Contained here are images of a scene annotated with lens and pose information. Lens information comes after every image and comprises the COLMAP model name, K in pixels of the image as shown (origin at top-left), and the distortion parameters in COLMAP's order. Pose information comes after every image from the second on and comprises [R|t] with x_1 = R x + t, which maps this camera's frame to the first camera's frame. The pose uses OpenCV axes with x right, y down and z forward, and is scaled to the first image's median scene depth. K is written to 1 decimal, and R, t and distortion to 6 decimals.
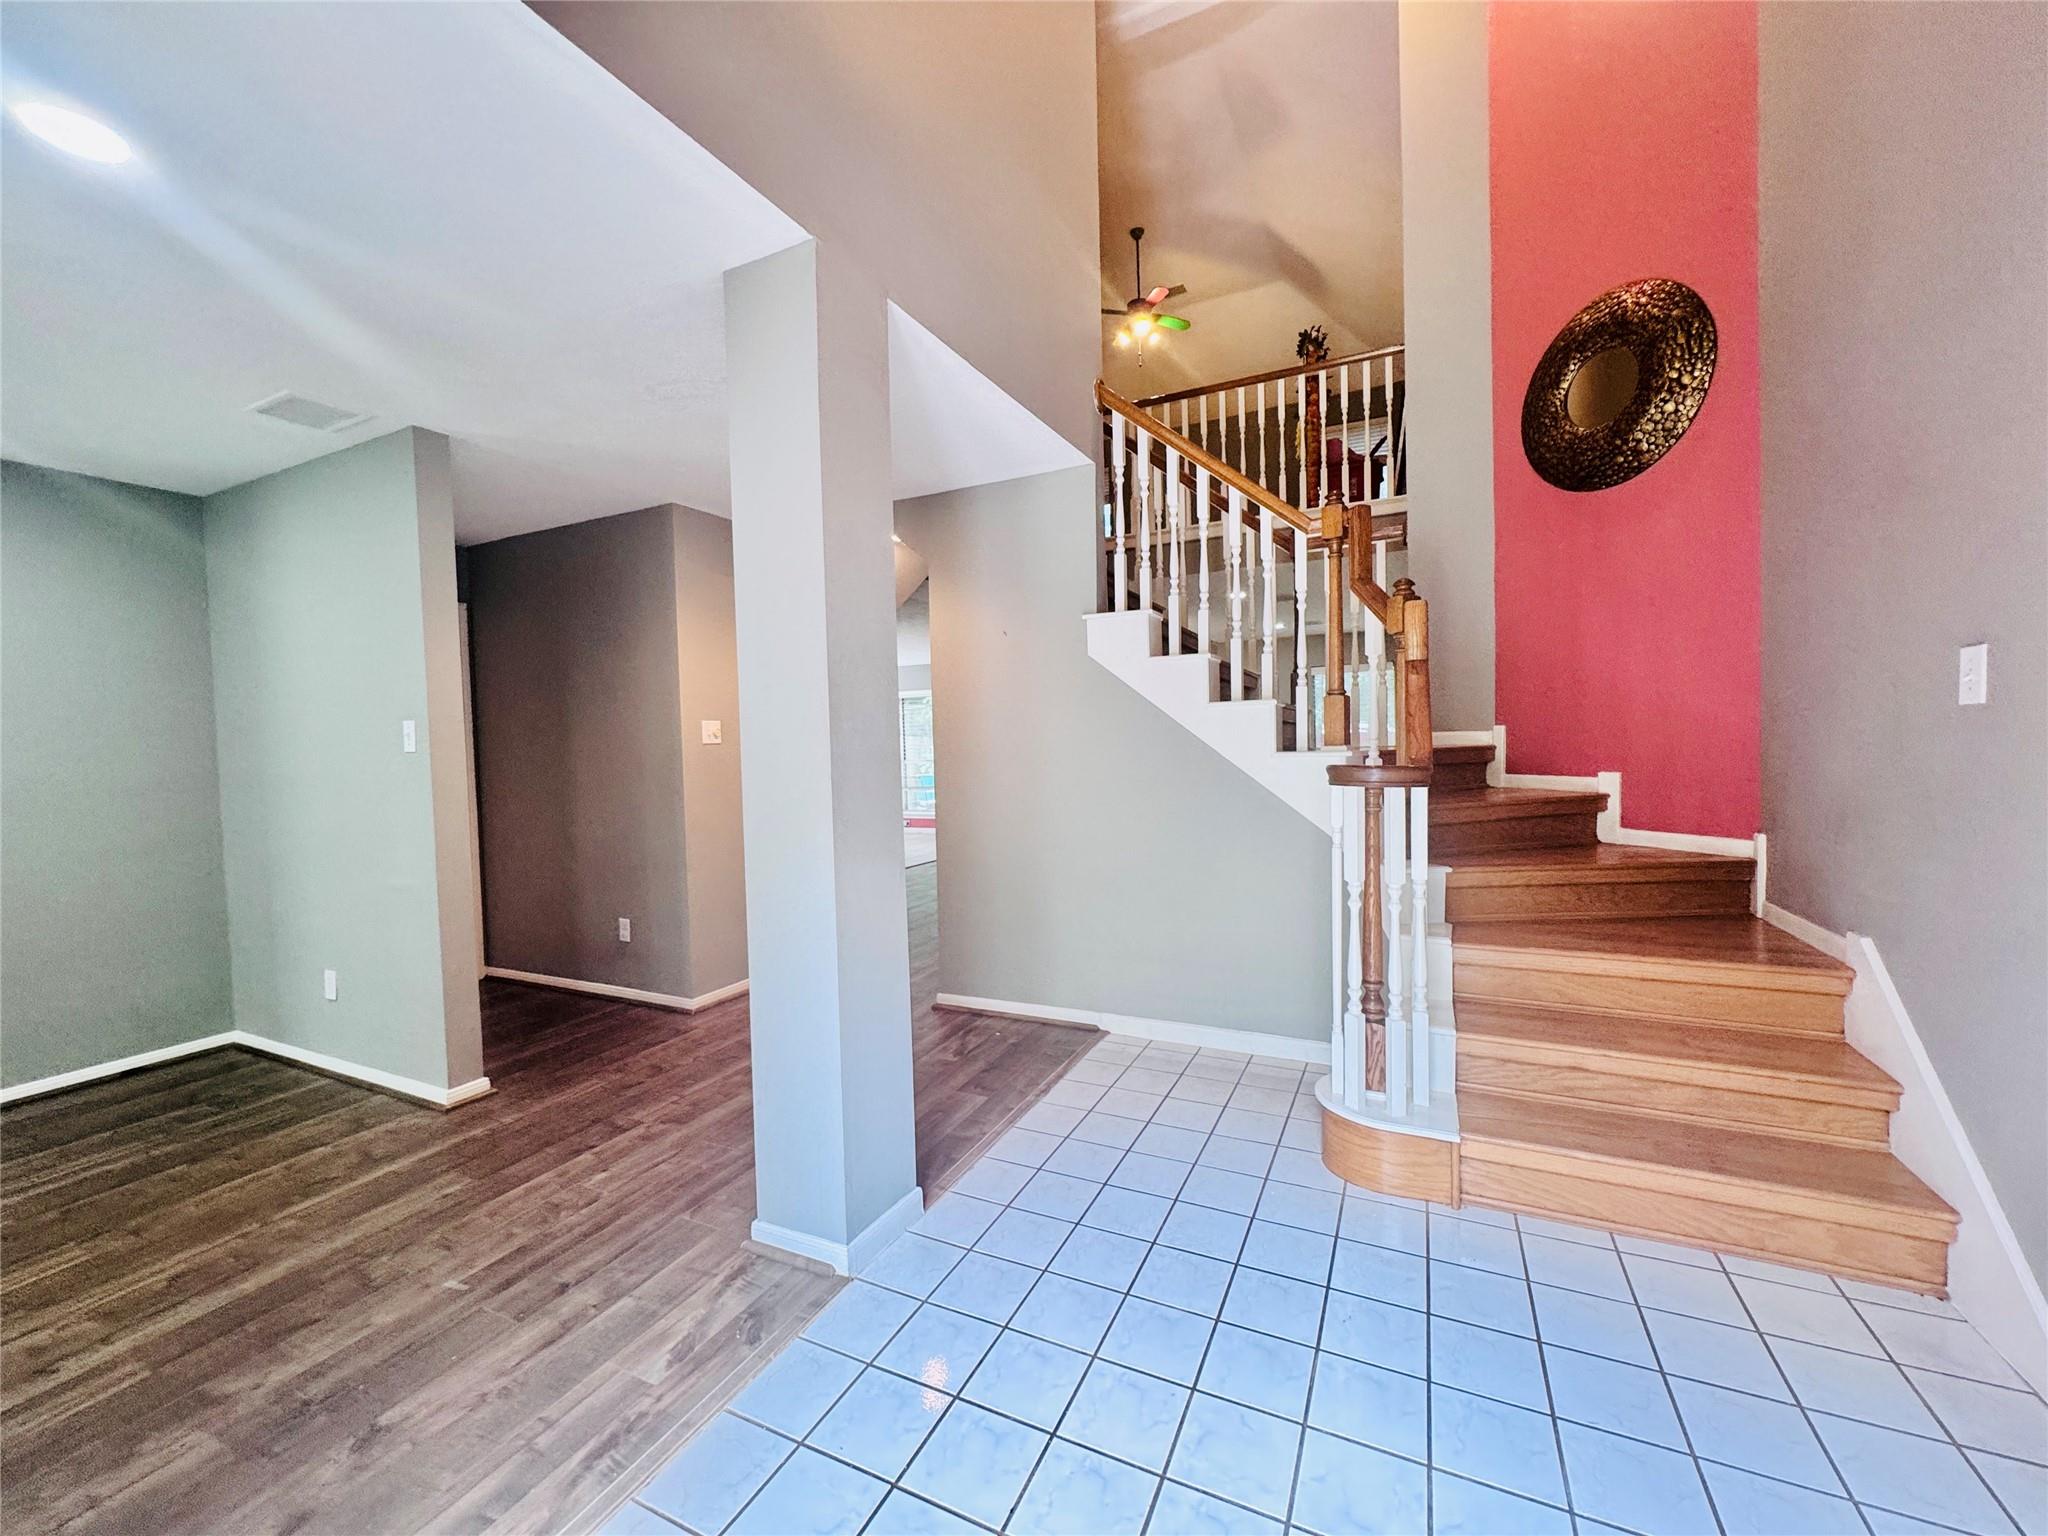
lens RADIAL K [[820.0, 0, 1024.7], [0, 820.0, 767.0], [0, 0, 1]] dist [0.000694, 0.000178]
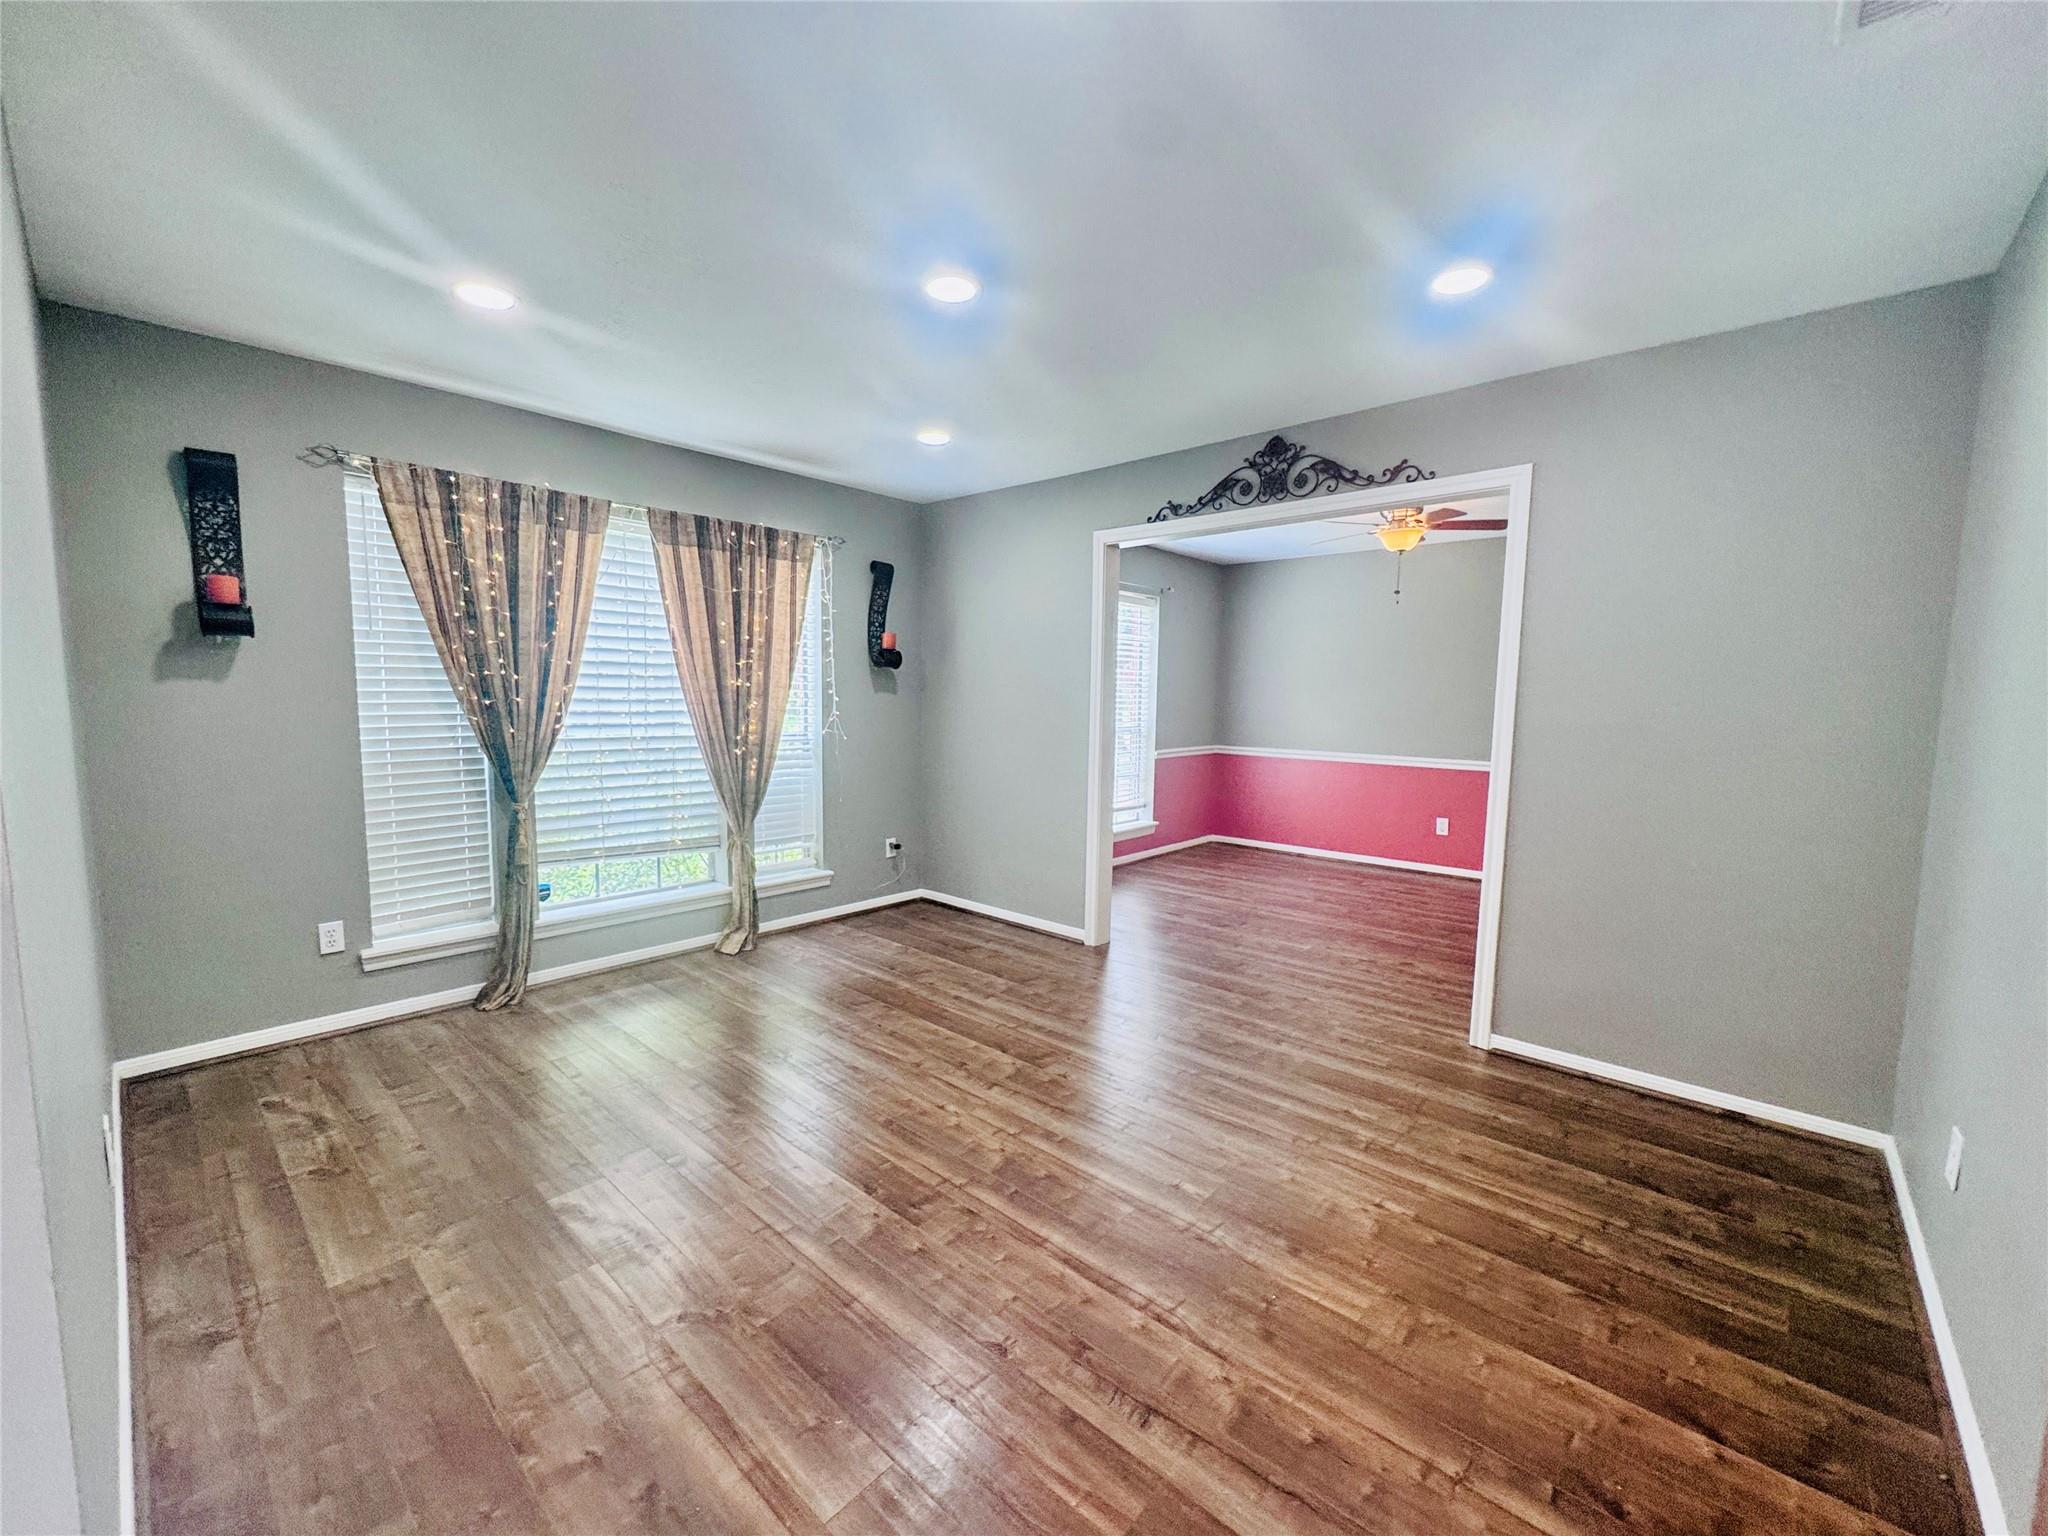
lens RADIAL K [[820.0, 0, 1027.5], [0, 820.0, 770.2], [0, 0, 1]] dist [0.000694, 0.000178]
pose [[-0.269689, 0.109167, -0.956739, -0.264877], [-0.042359, 0.991247, 0.125044, -0.020580], [0.962015, 0.074250, -0.262705, 0.675558]]
